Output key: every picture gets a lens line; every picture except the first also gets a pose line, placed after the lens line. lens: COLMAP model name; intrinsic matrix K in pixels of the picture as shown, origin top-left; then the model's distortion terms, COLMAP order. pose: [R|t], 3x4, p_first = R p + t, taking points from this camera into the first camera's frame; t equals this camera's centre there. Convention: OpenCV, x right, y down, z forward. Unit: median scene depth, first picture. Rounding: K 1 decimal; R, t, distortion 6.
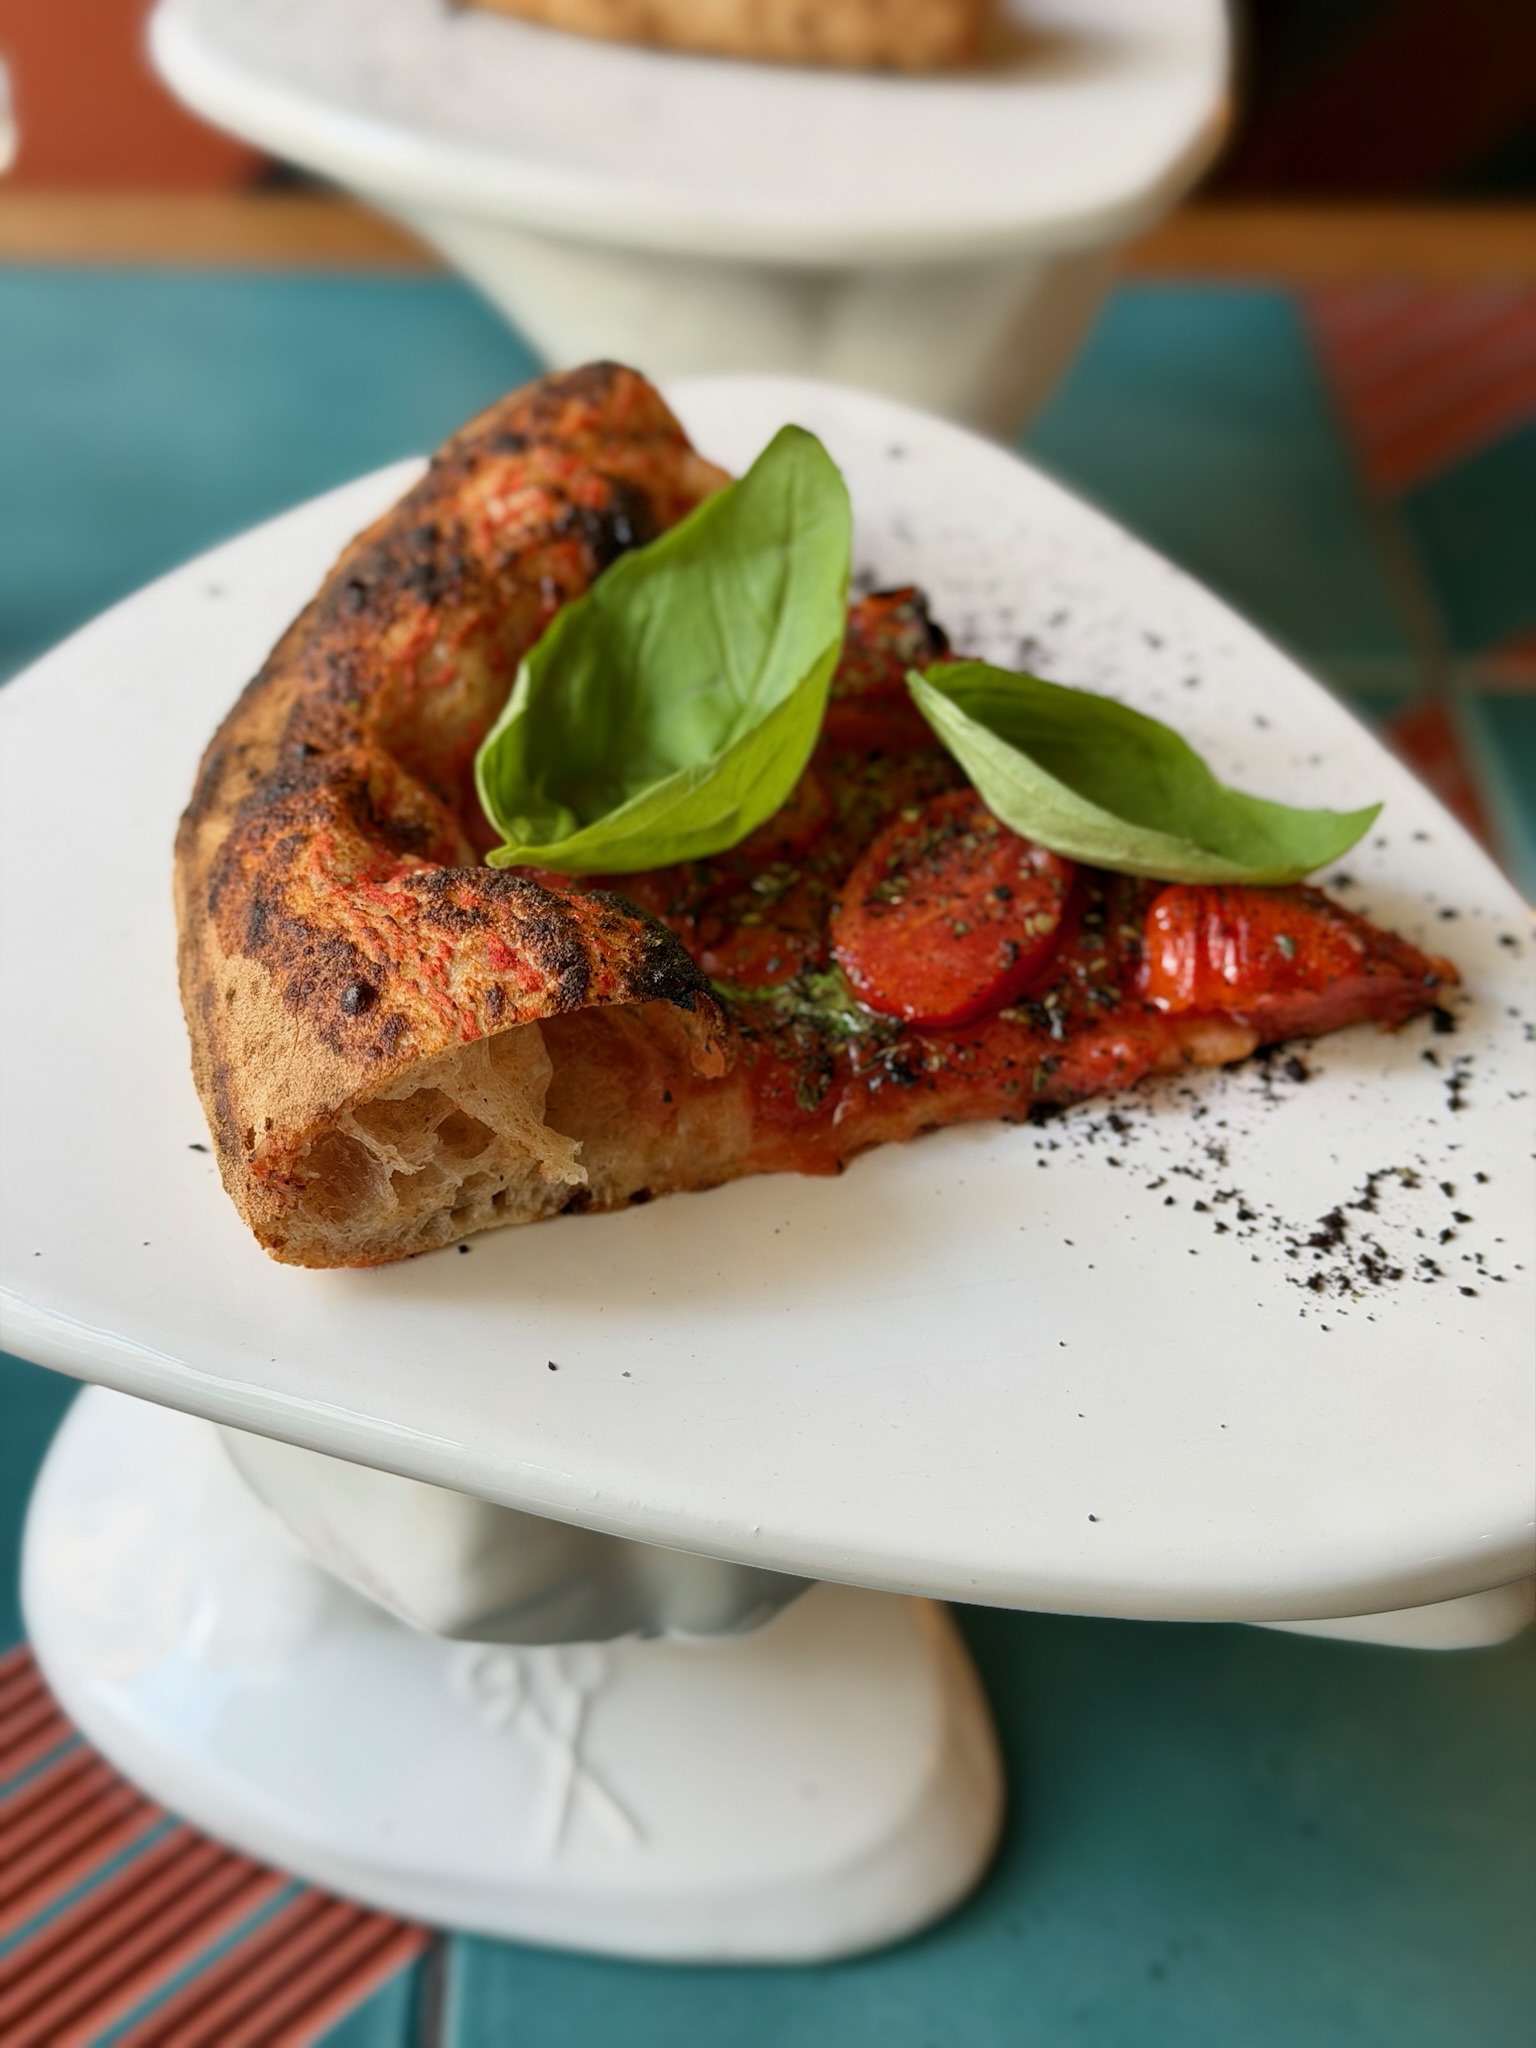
lens RADIAL K [[2939.1, 0, 757.3], [0, 2939.1, 1035.3], [0, 0, 1]] dist [0.091256, 0.000000]
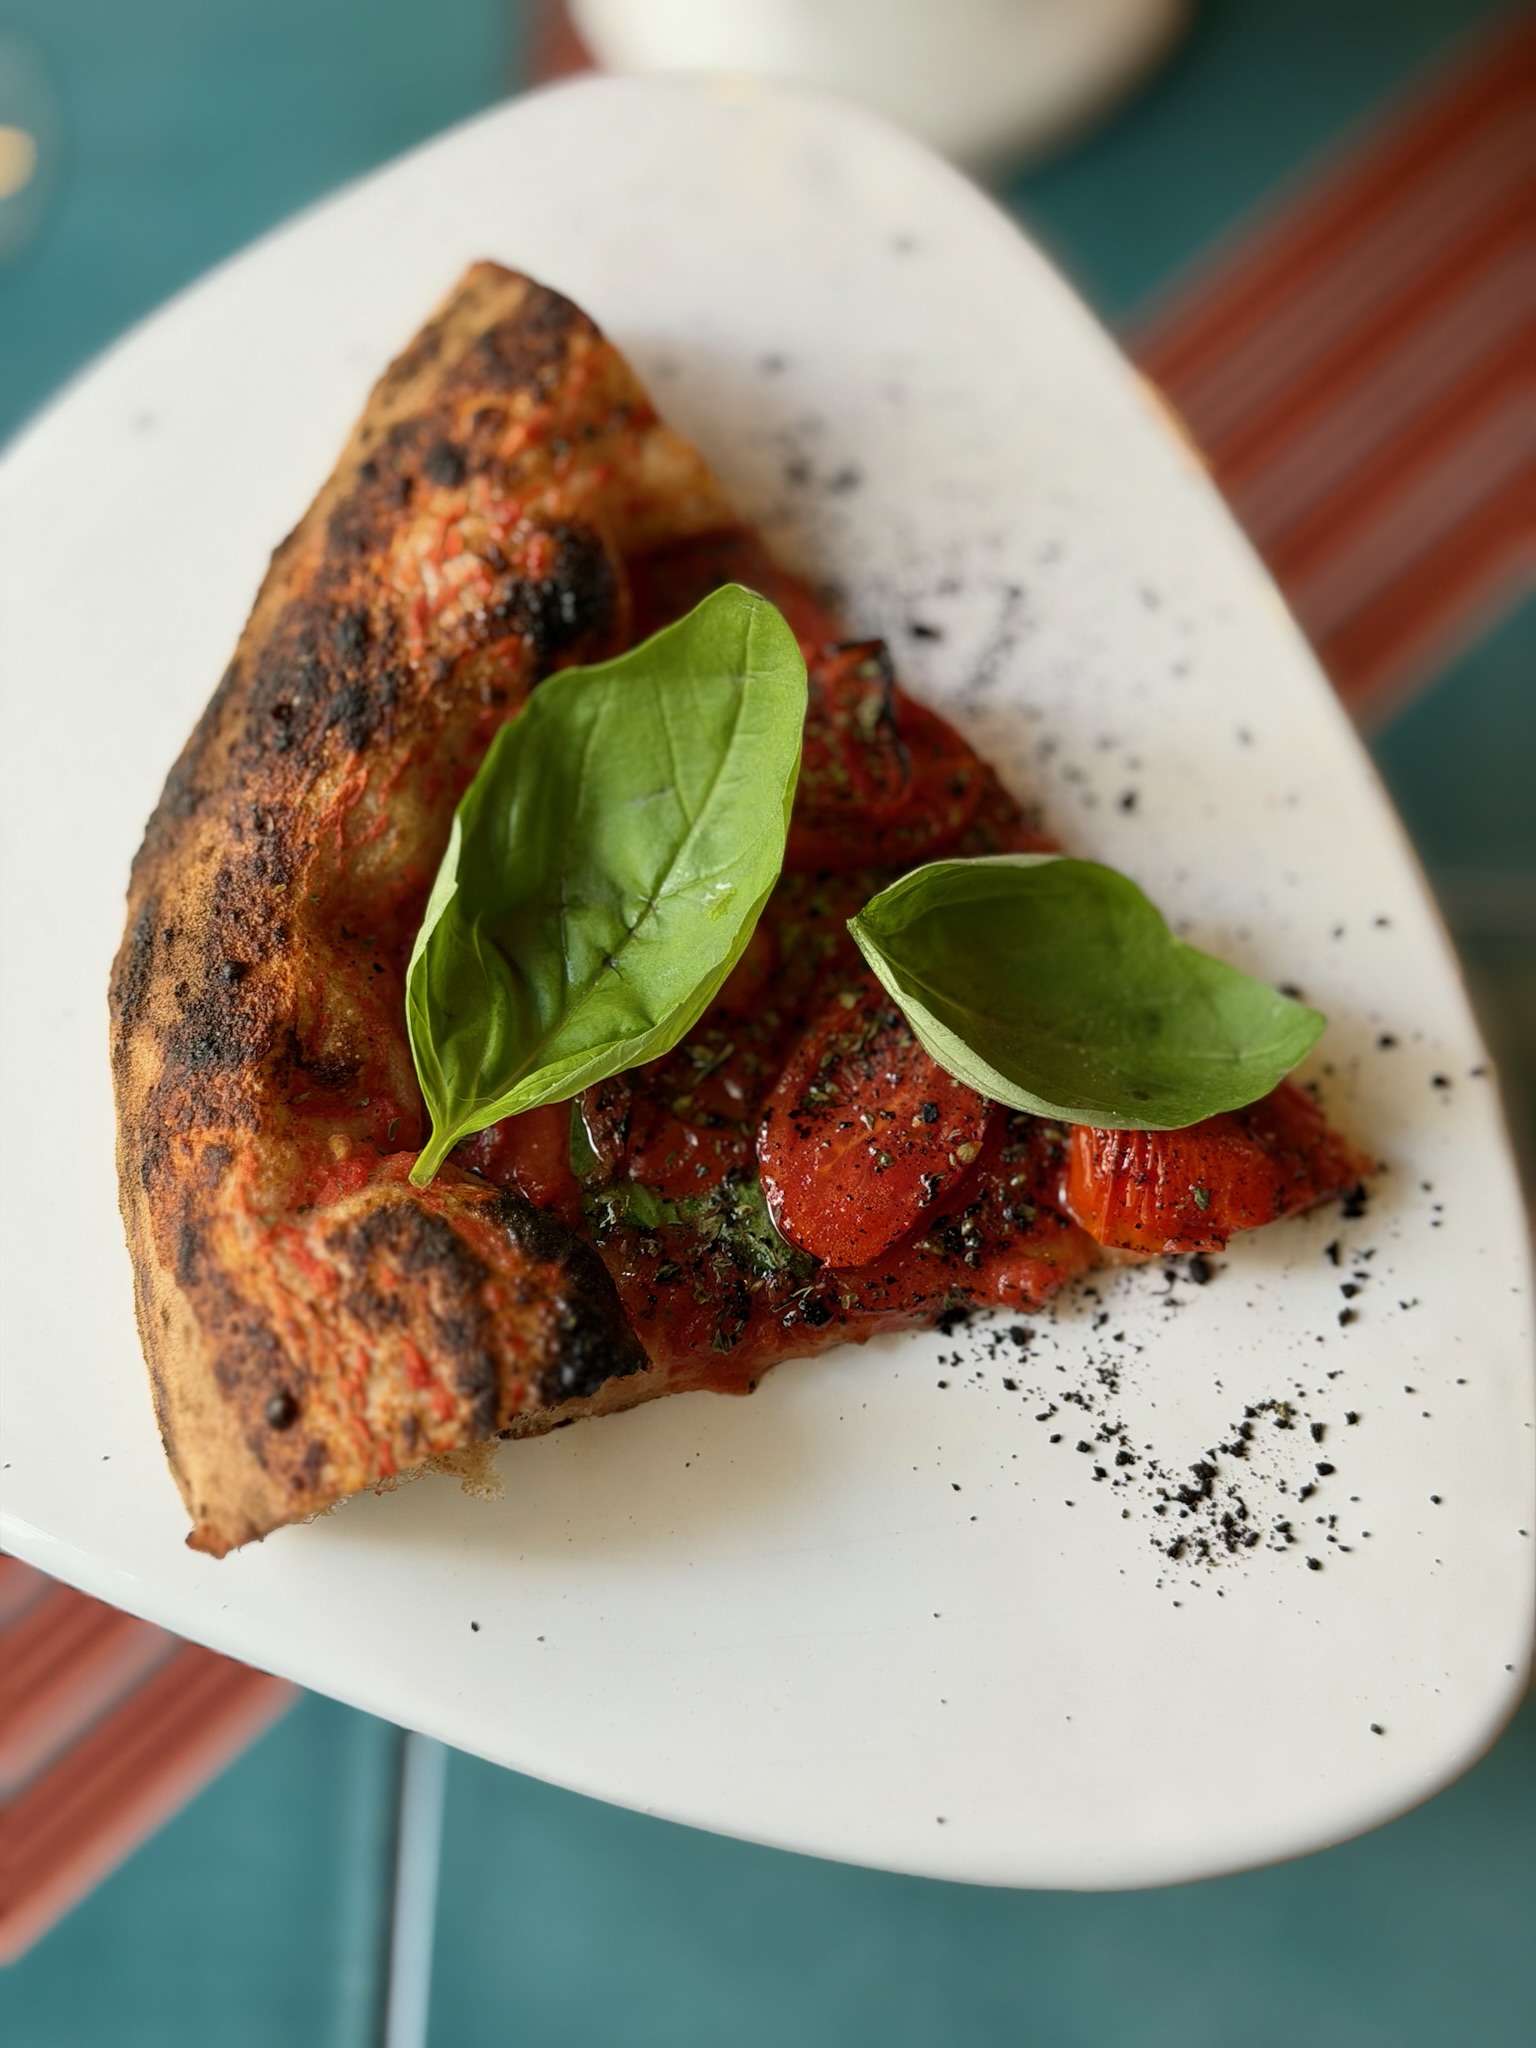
lens RADIAL K [[2939.1, 0, 772.2], [0, 2939.1, 1021.7], [0, 0, 1]] dist [0.091256, 0.000000]
pose [[0.998610, 0.051646, -0.010529, 0.039071], [-0.038214, 0.846999, 0.530219, -0.619267], [0.036302, -0.529080, 0.847795, 0.162369]]
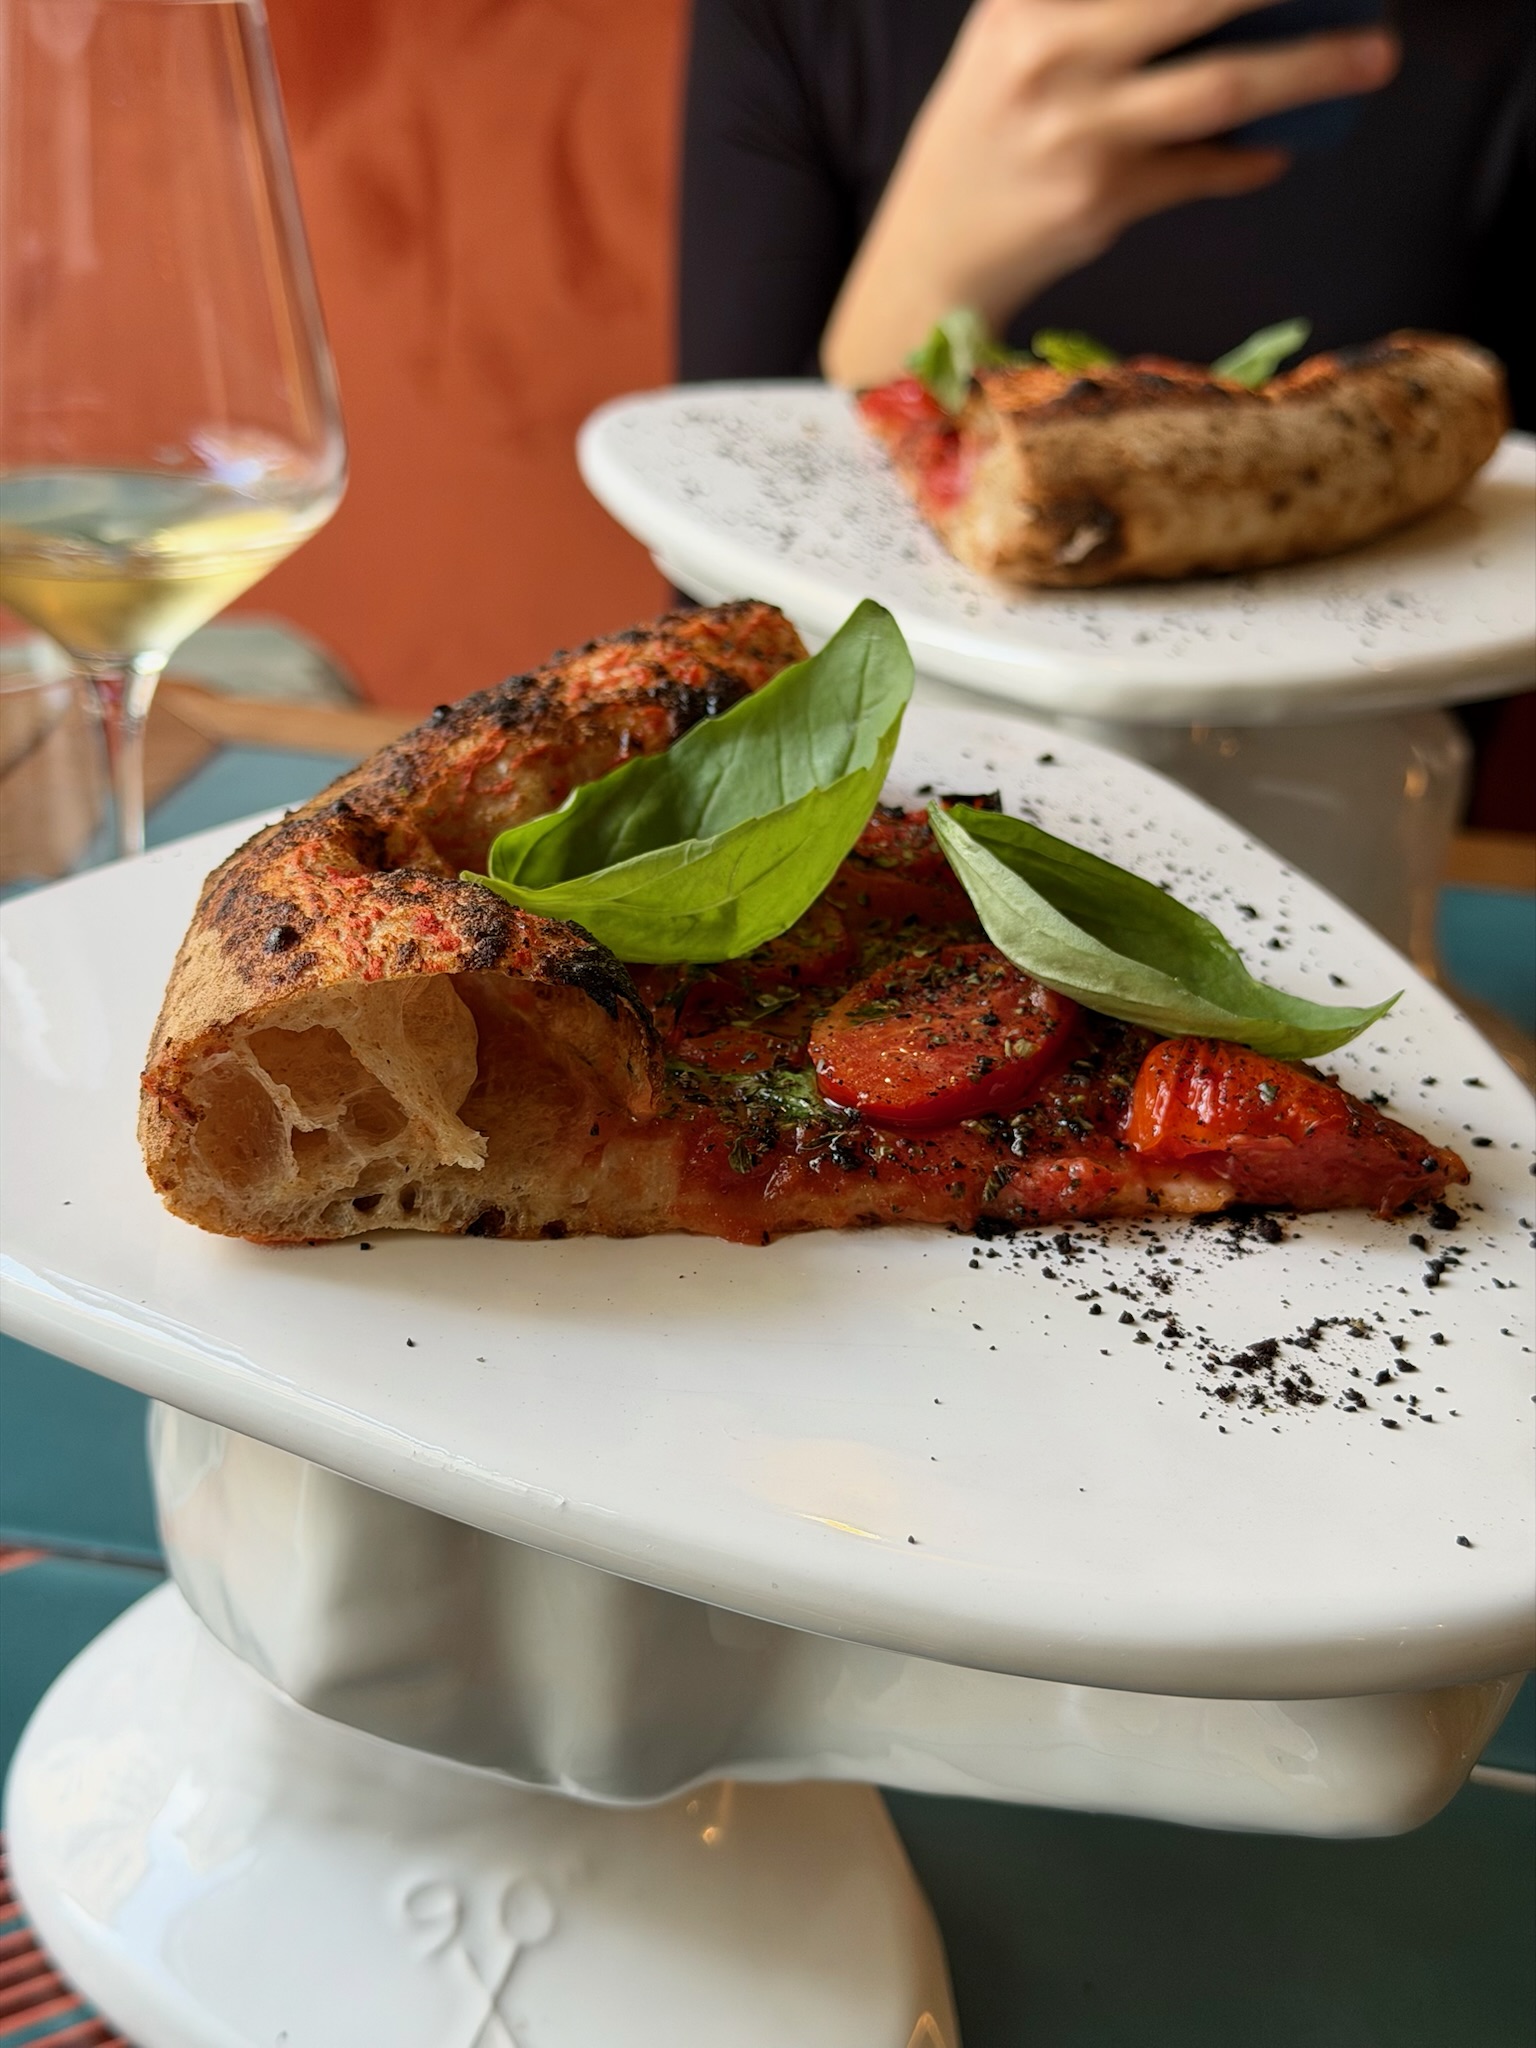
lens RADIAL K [[2939.1, 0, 754.6], [0, 2939.1, 1017.9], [0, 0, 1]] dist [0.091256, 0.000000]
pose [[0.977082, 0.110059, -0.182203, 0.189518], [-0.156214, 0.952190, -0.262548, 0.226294], [0.144596, 0.284994, 0.947560, 0.056308]]
